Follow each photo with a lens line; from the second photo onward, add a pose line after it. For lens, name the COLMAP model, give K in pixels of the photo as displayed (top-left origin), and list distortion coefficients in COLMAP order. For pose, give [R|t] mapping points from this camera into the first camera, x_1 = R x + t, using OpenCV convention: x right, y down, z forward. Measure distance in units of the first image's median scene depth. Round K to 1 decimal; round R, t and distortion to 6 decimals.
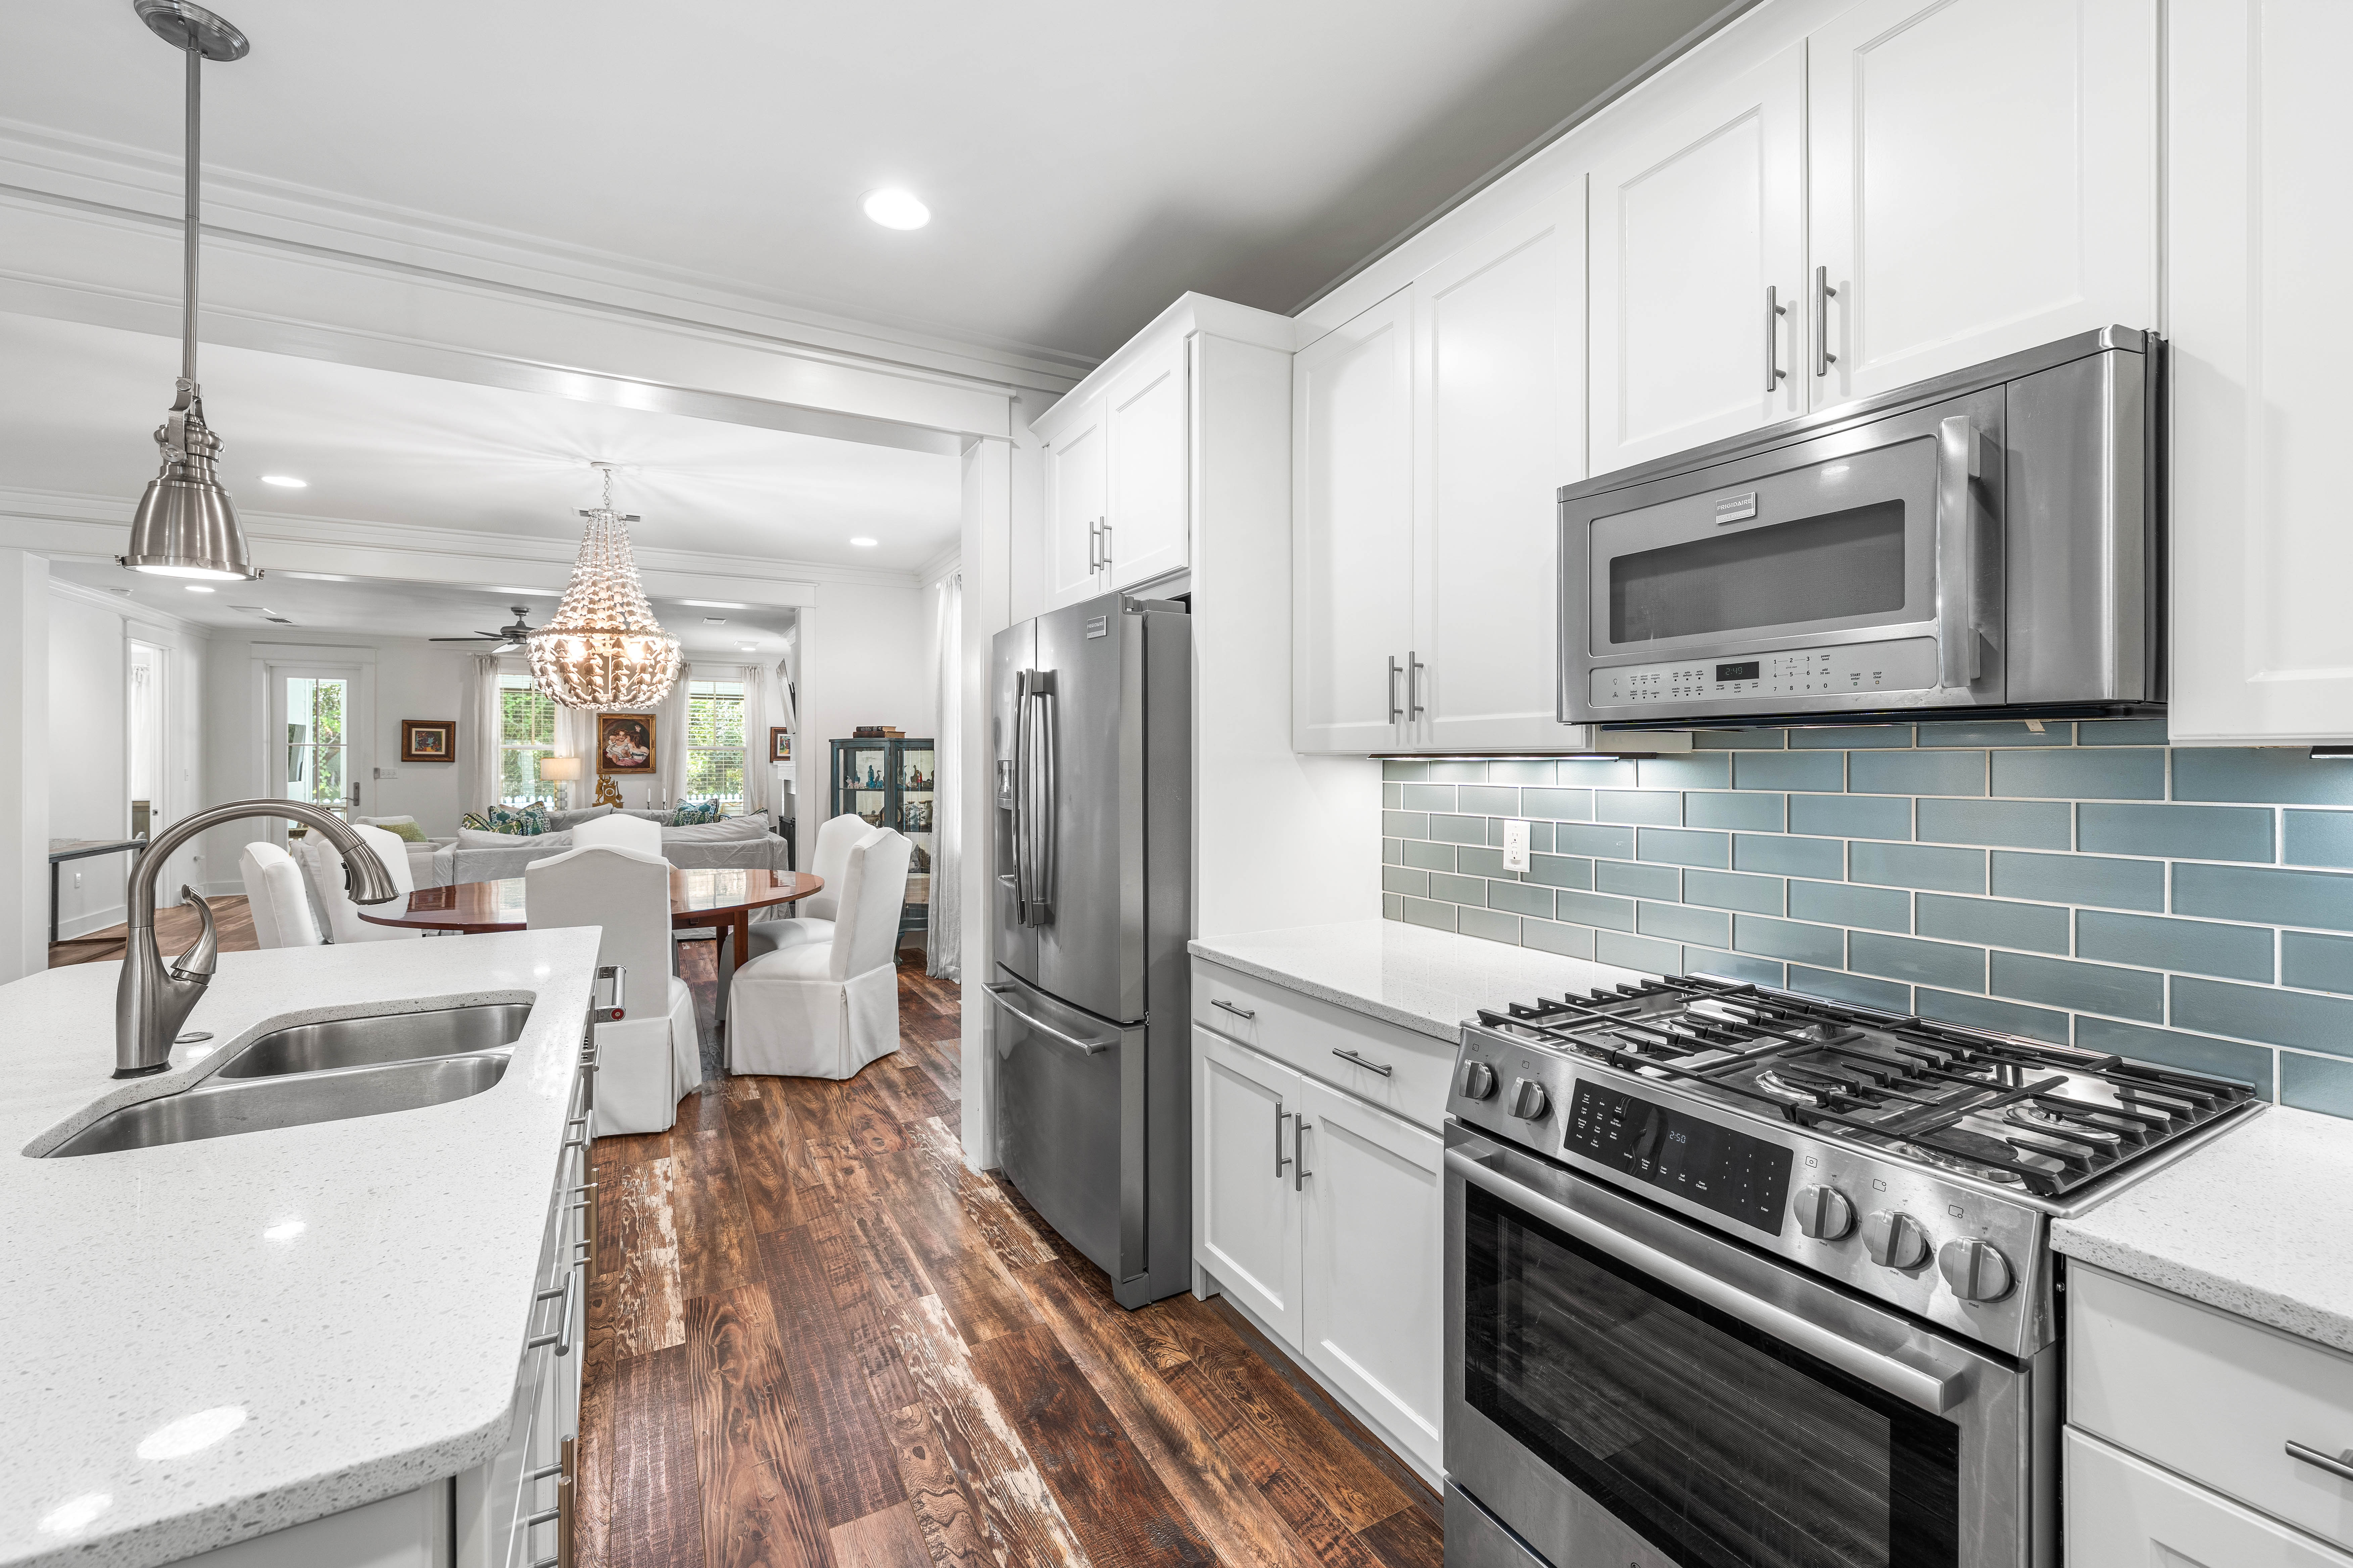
lens RADIAL K [[963.4, 0, 1170.5], [0, 963.4, 767.6], [0, 0, 1]] dist [0.000328, -0.000200]
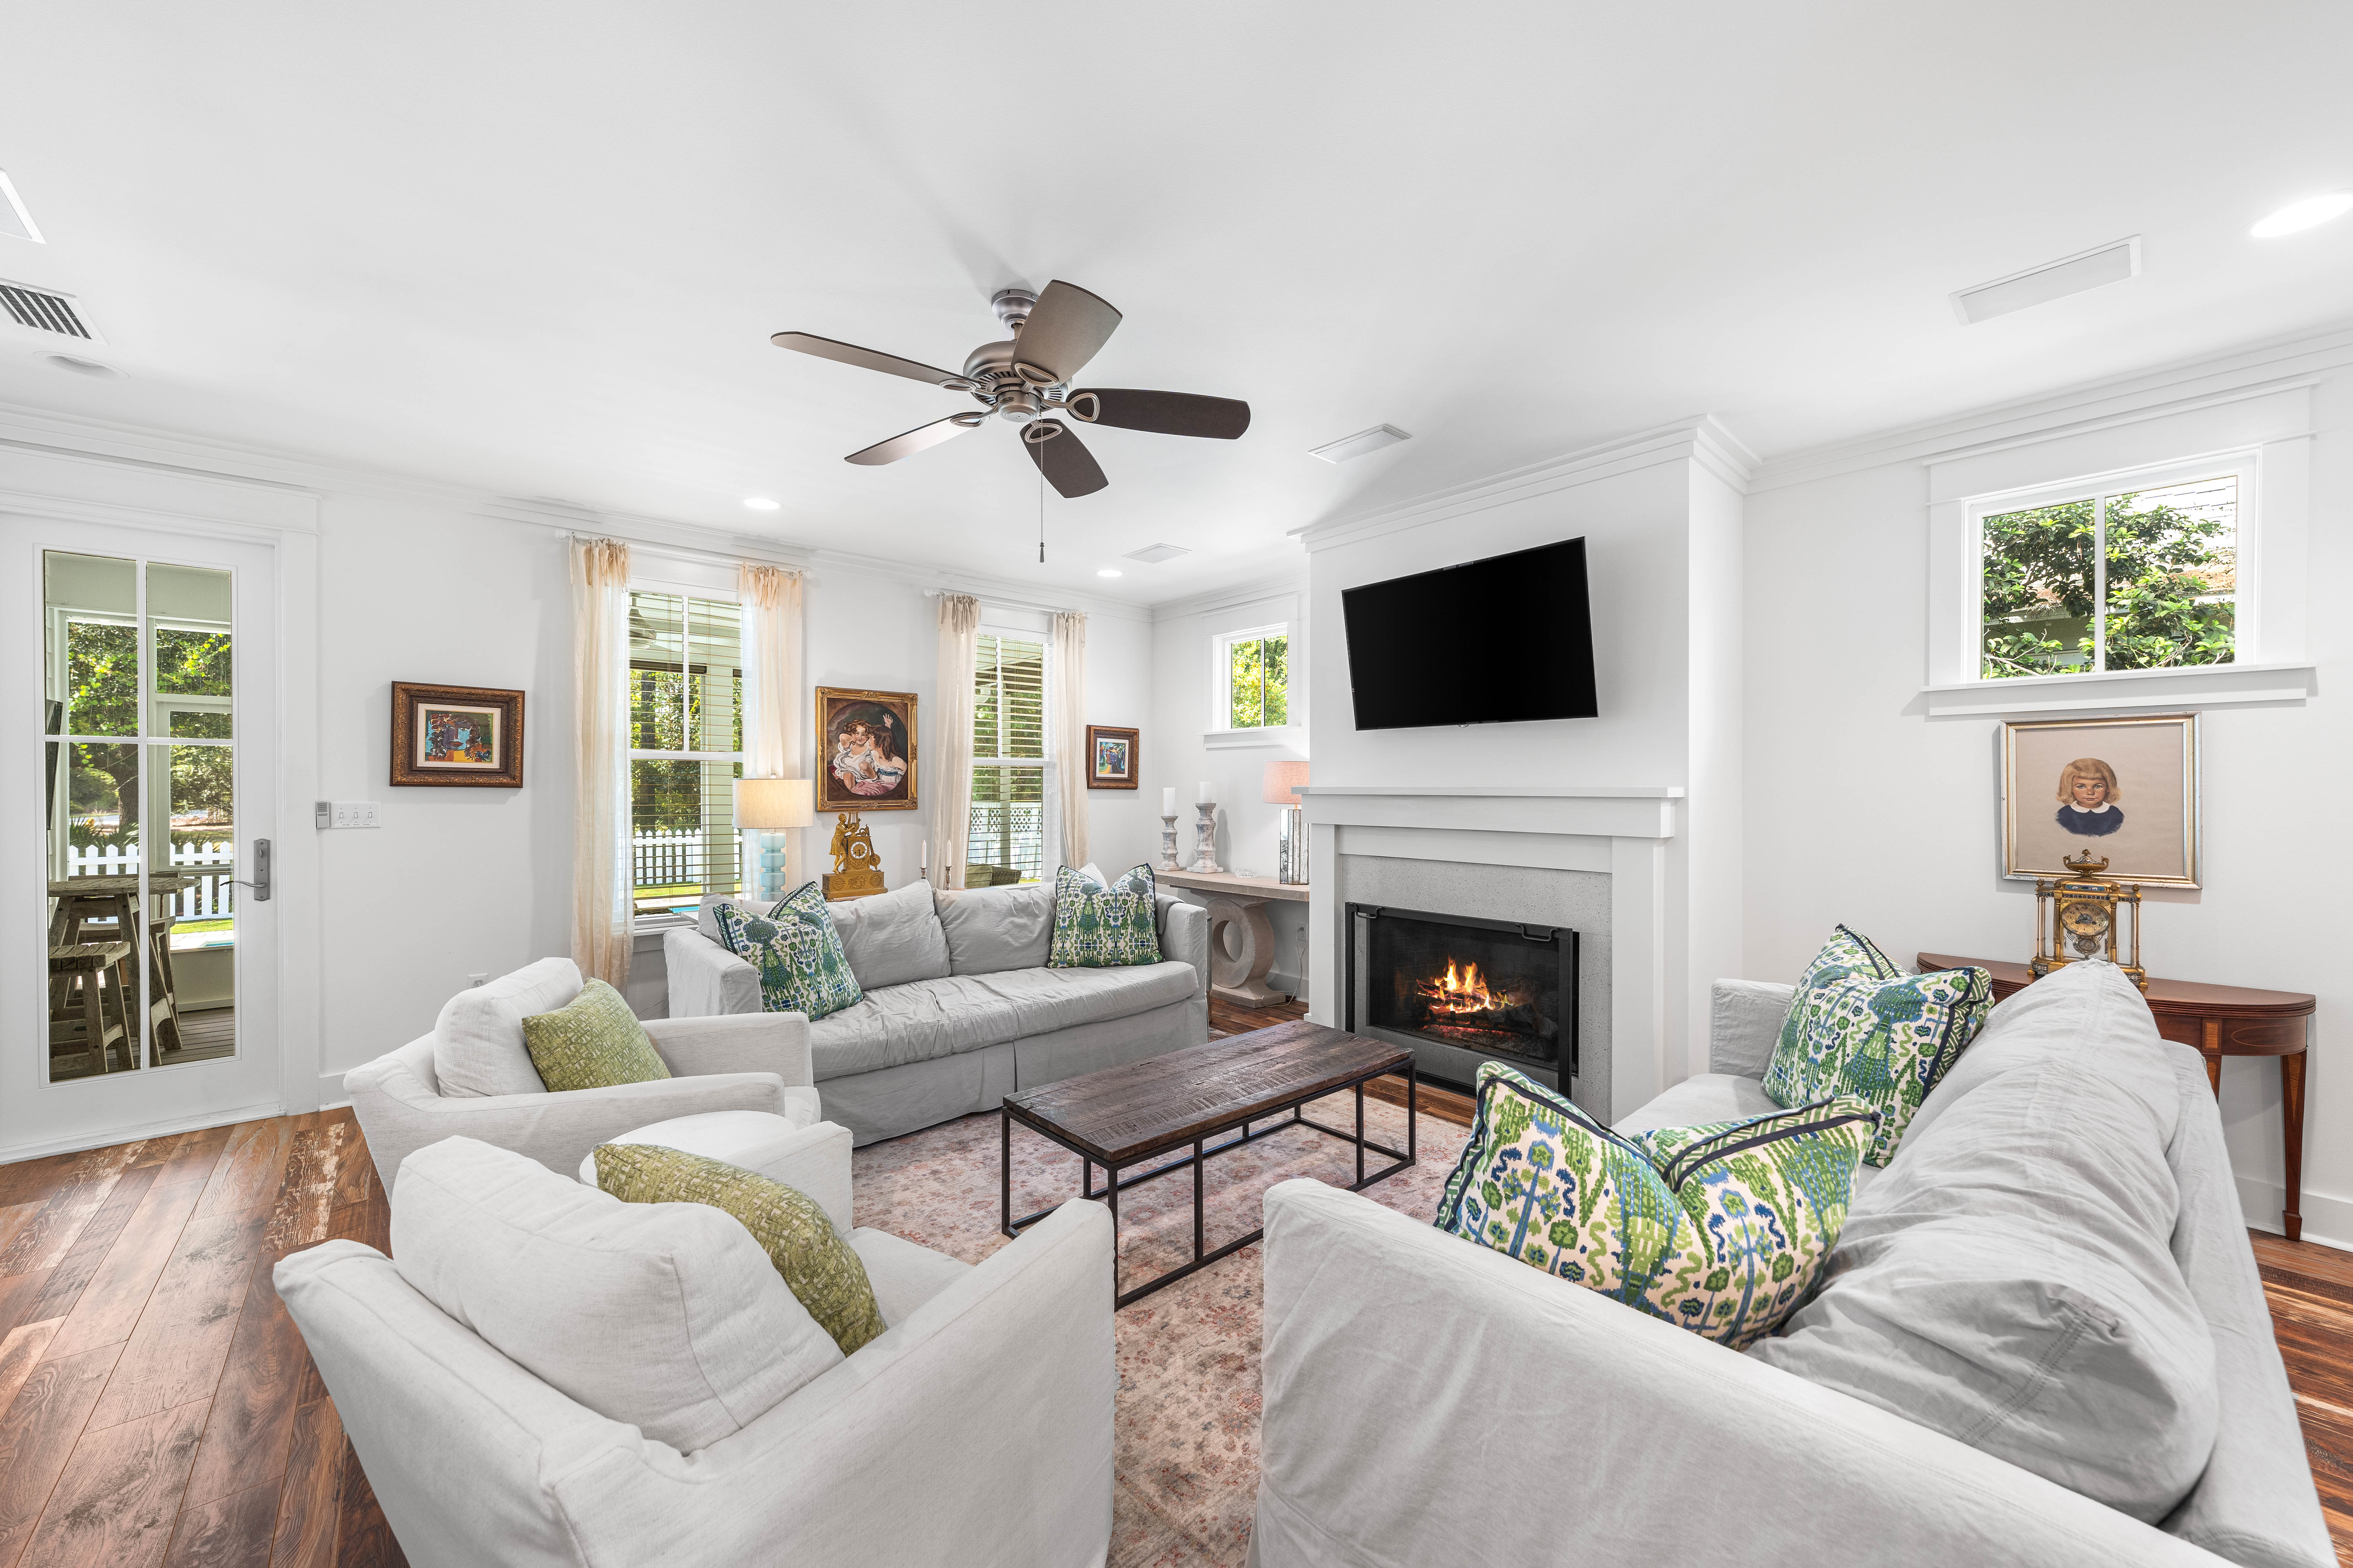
lens RADIAL K [[875.8, 0, 1173.9], [0, 875.8, 796.6], [0, 0, 1]] dist [-0.005206, -0.000101]
pose [[0.976553, 0.000013, 0.215279, -2.399353], [-0.001229, 0.999984, 0.005517, -0.017133], [-0.215275, -0.005652, 0.976537, 2.471662]]
